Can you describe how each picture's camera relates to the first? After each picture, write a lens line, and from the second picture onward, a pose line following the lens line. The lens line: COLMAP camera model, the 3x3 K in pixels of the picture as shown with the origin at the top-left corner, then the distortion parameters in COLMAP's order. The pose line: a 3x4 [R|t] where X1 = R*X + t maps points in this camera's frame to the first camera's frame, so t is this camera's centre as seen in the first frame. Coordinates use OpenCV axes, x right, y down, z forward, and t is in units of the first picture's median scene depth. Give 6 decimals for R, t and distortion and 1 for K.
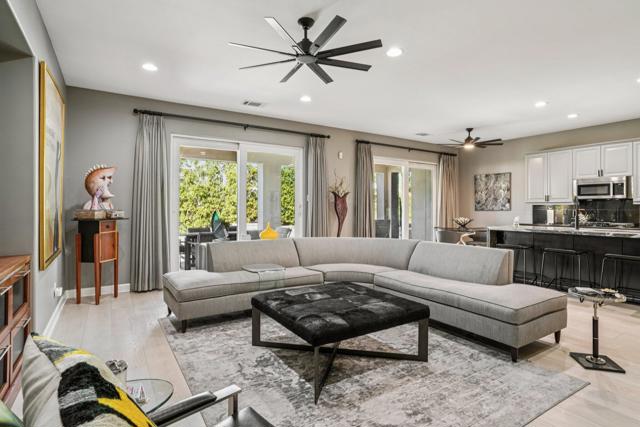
lens RADIAL K [[334.1, 0, 325.3], [0, 334.1, 212.7], [0, 0, 1]] dist [0.000134, 0.001618]
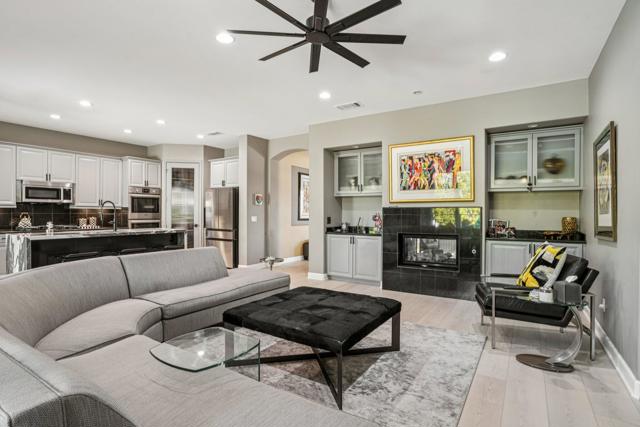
lens RADIAL K [[321.3, 0, 318.1], [0, 321.3, 207.0], [0, 0, 1]] dist [0.005548, 0.001617]
pose [[-0.380332, 0.014724, 0.924733, -0.332662], [0.012638, 0.999863, -0.010723, -0.006455], [-0.924763, 0.007609, -0.380466, 0.524358]]
